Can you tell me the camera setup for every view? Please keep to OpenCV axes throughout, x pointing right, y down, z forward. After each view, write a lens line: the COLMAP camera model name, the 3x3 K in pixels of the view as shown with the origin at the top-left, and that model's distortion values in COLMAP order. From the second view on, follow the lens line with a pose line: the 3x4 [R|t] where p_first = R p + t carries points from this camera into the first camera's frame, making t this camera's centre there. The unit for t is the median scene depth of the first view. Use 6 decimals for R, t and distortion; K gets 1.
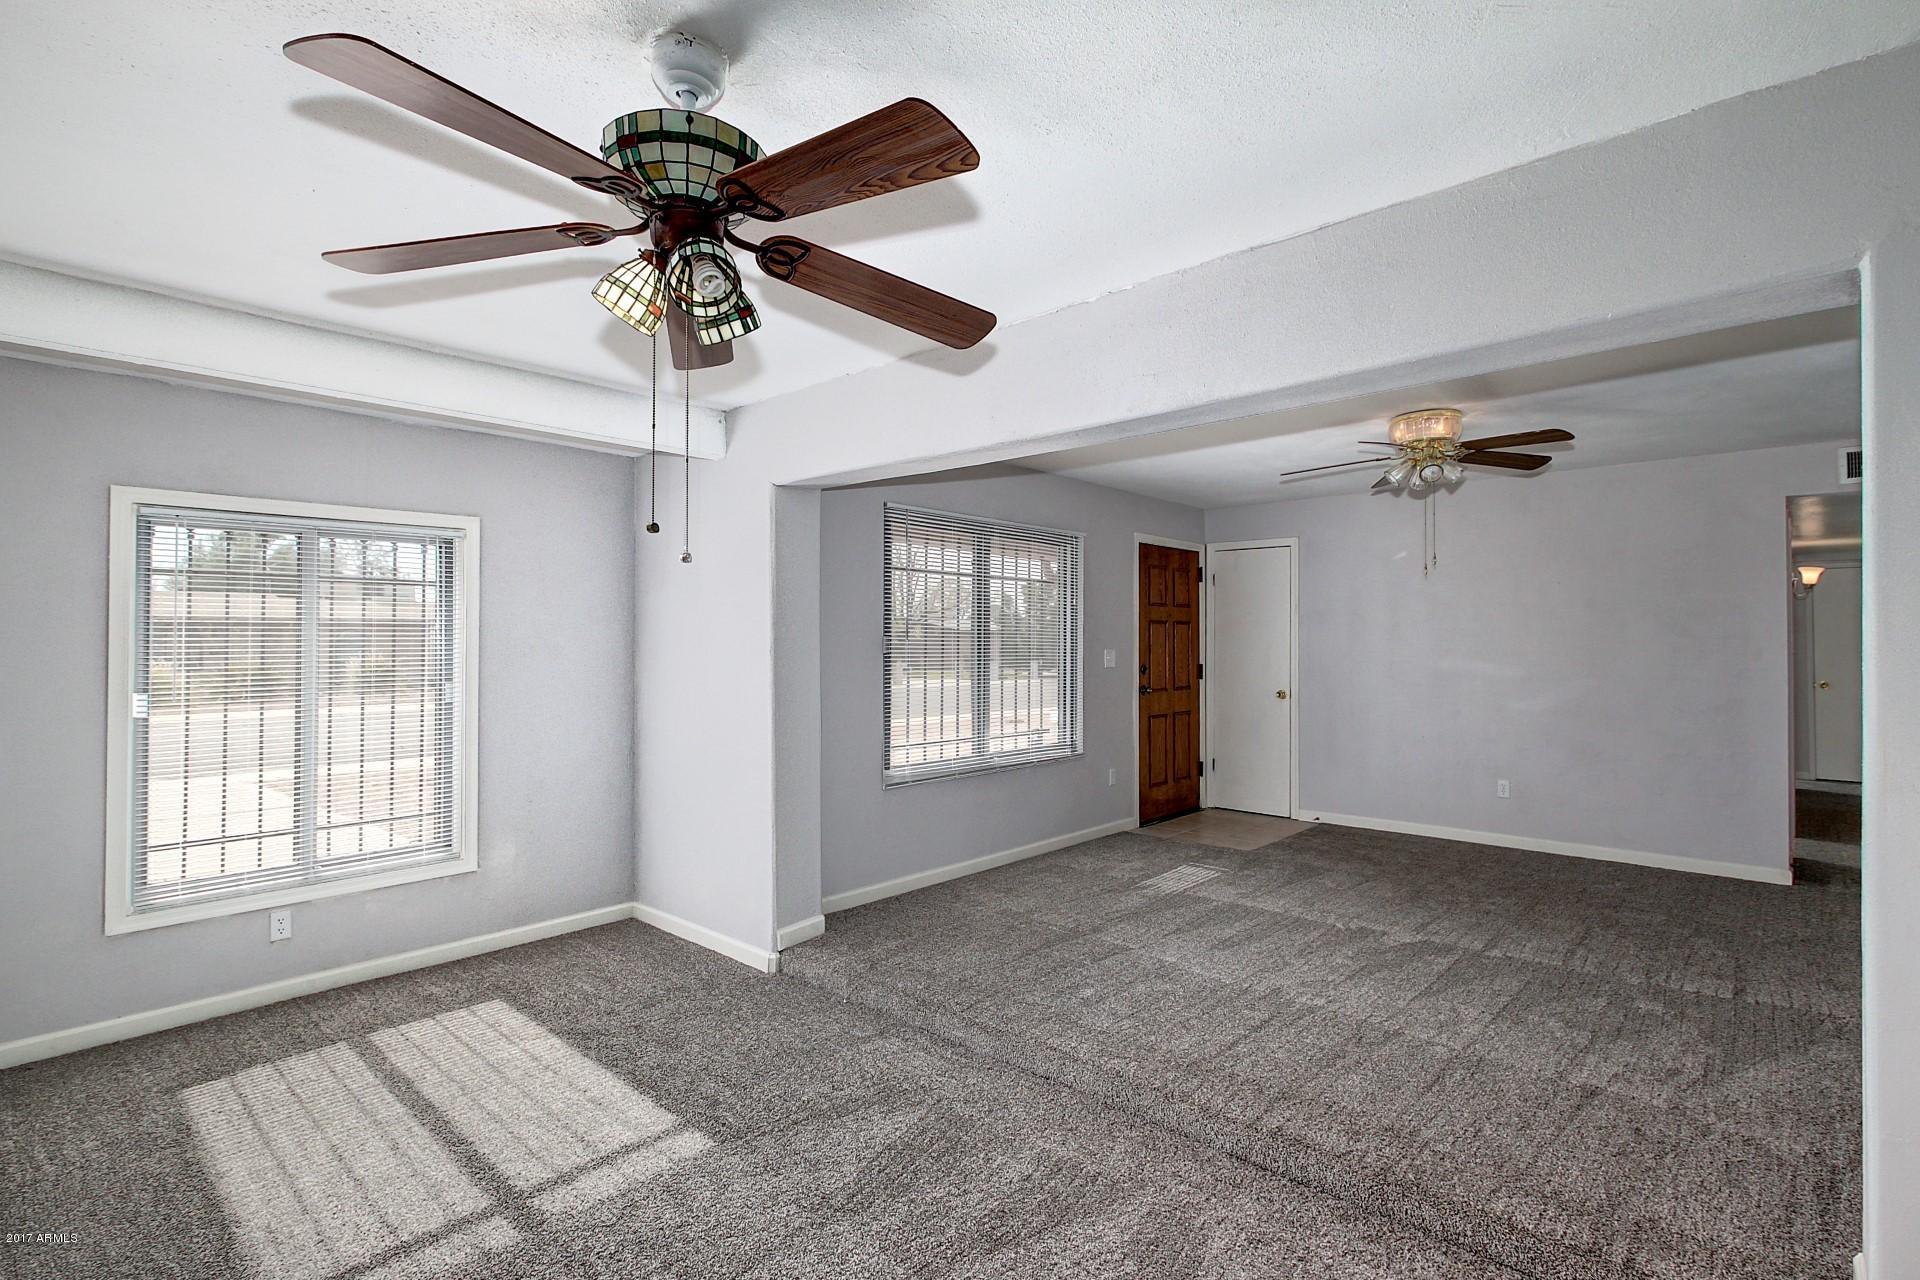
lens RADIAL K [[896.6, 0, 960.0], [0, 896.6, 640.0], [0, 0, 1]] dist [-0.001946, -0.000990]
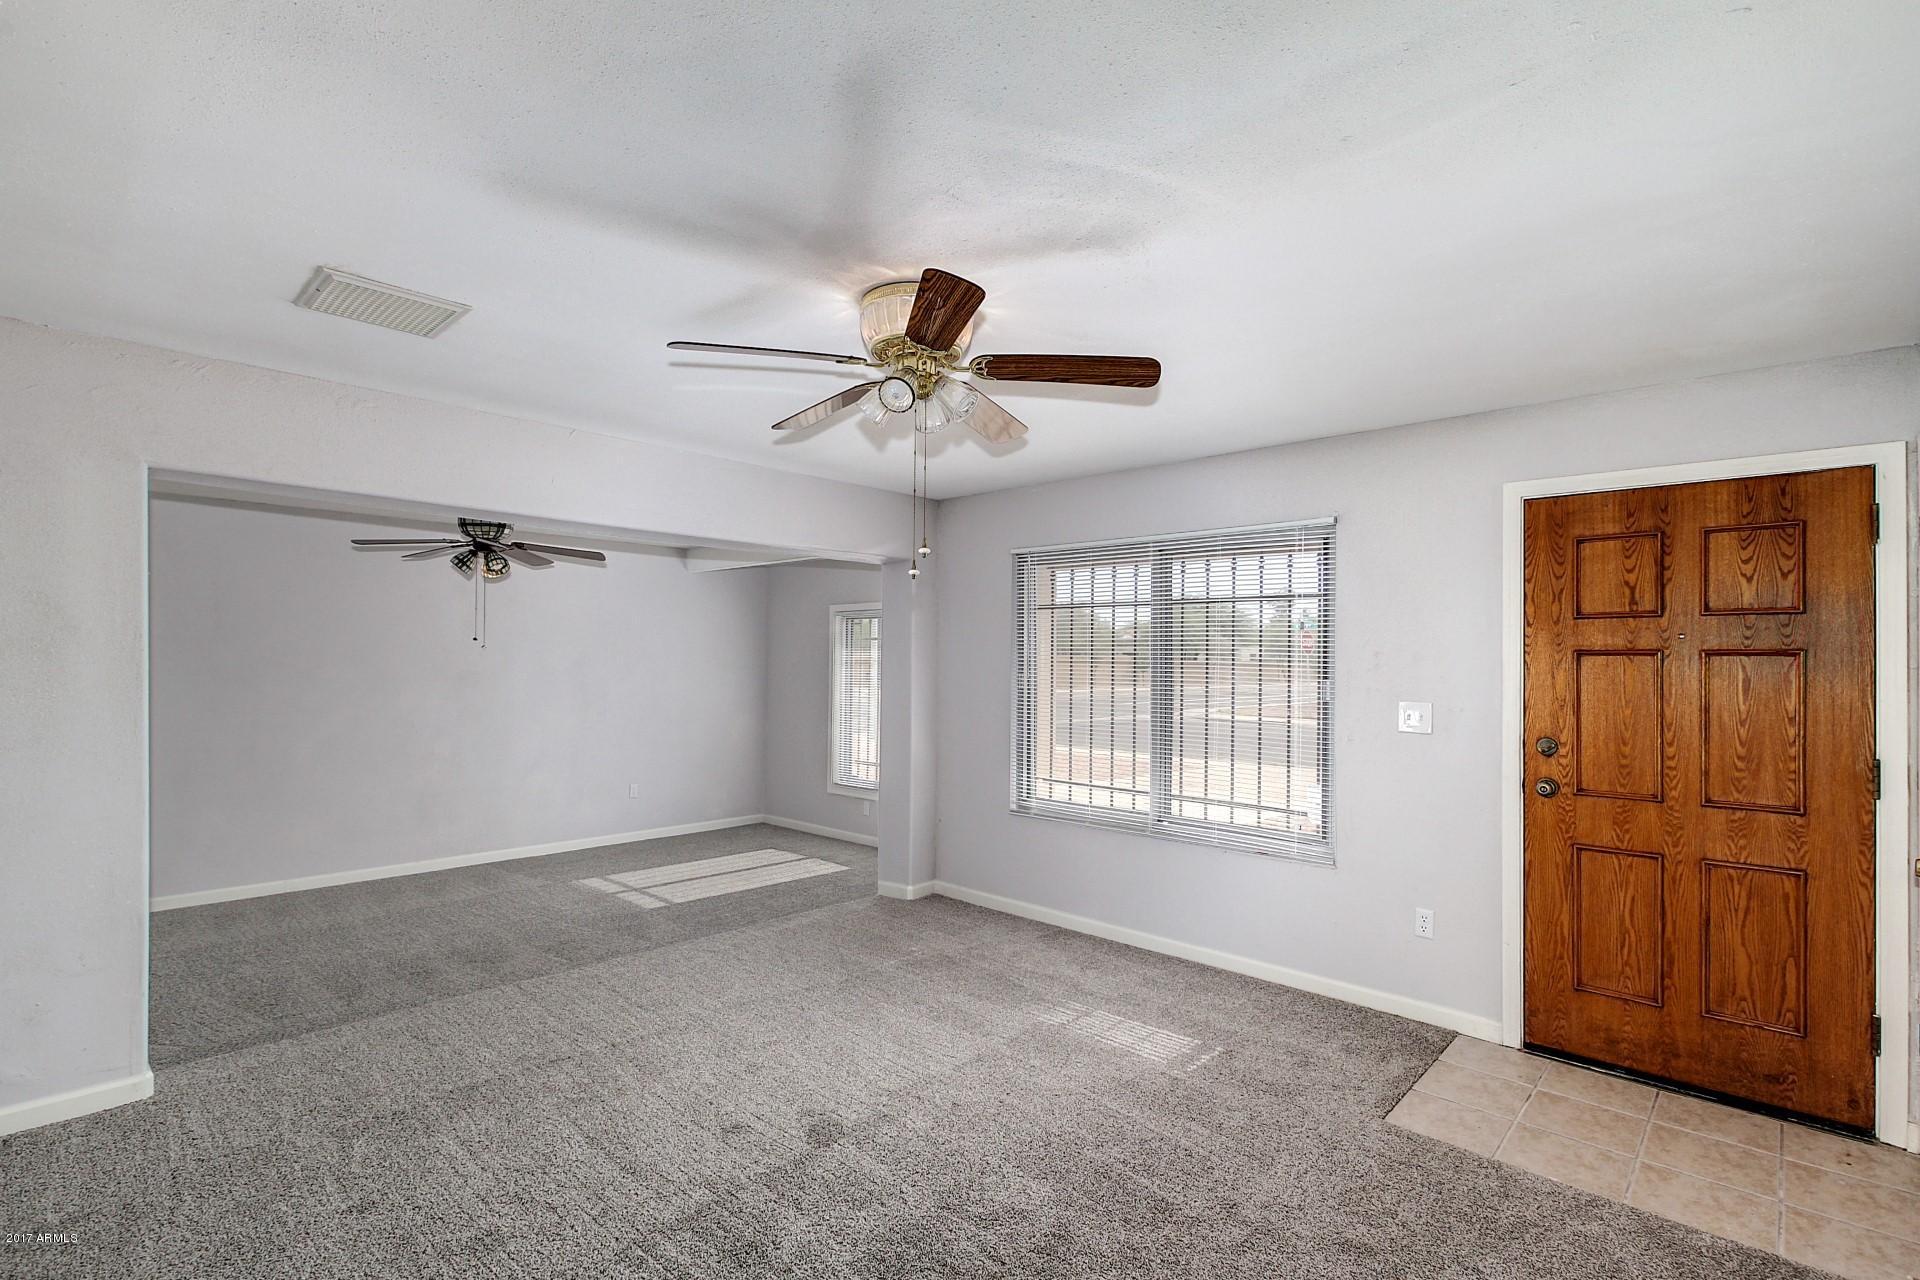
lens RADIAL K [[896.6, 0, 960.0], [0, 896.6, 640.0], [0, 0, 1]] dist [-0.001946, -0.000990]
pose [[-0.003012, -0.026894, -0.999634, 0.892792], [-0.014120, 0.999540, -0.026849, -0.011255], [0.999896, 0.014034, -0.003391, 0.832647]]
